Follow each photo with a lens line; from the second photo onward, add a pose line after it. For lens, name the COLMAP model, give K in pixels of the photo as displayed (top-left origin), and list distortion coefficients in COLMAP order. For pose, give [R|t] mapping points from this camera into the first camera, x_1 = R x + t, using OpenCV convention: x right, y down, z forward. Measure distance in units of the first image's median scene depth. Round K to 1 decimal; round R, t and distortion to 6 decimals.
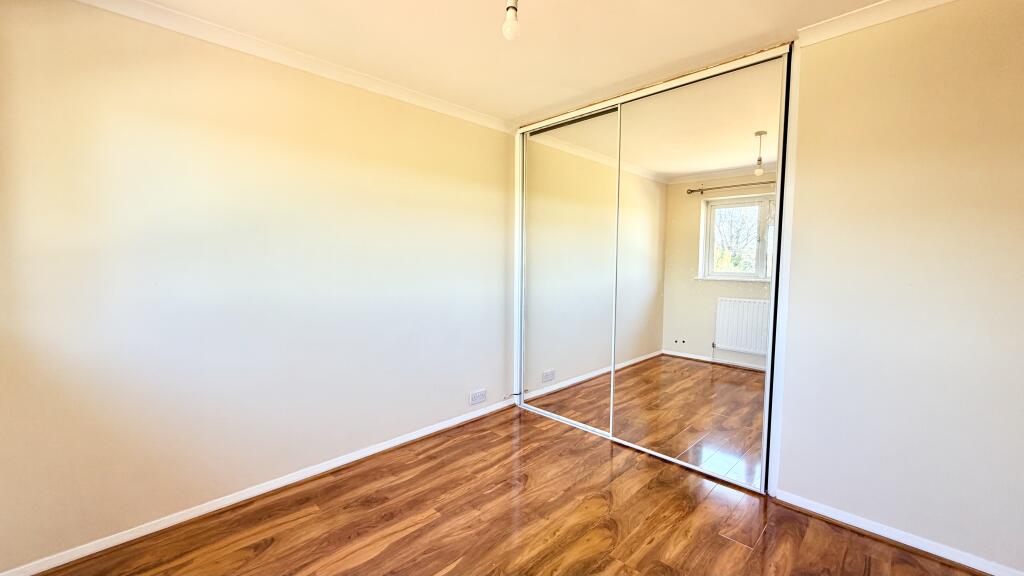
lens RADIAL K [[405.8, 0, 510.5], [0, 405.8, 290.5], [0, 0, 1]] dist [-0.000347, 0.000008]
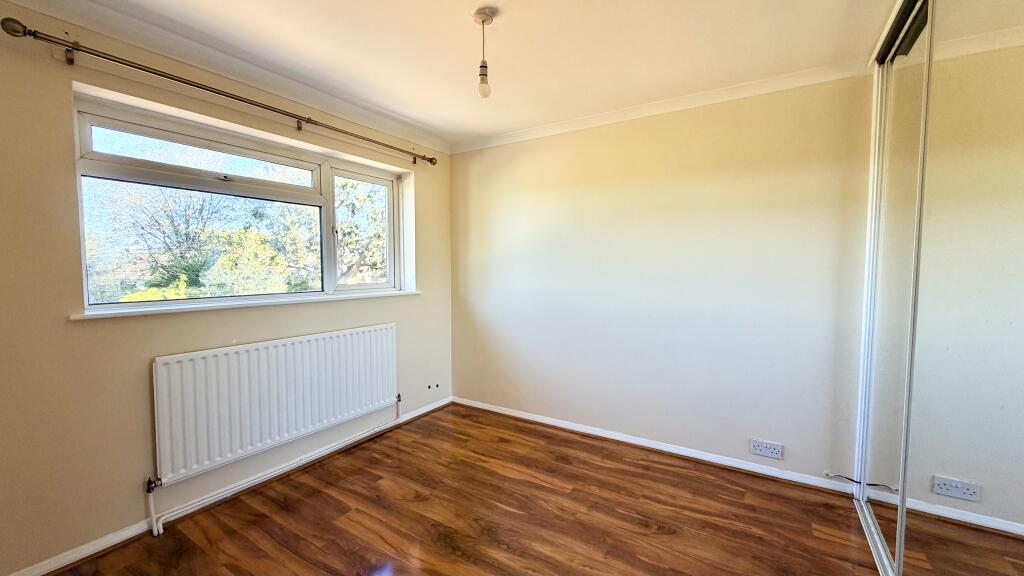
lens RADIAL K [[405.8, 0, 510.5], [0, 405.8, 290.5], [0, 0, 1]] dist [-0.000347, 0.000008]
pose [[0.212839, 0.047662, -0.975924, 0.757527], [-0.074536, 0.996691, 0.032420, -0.030468], [0.974240, 0.065841, 0.215687, 0.483044]]
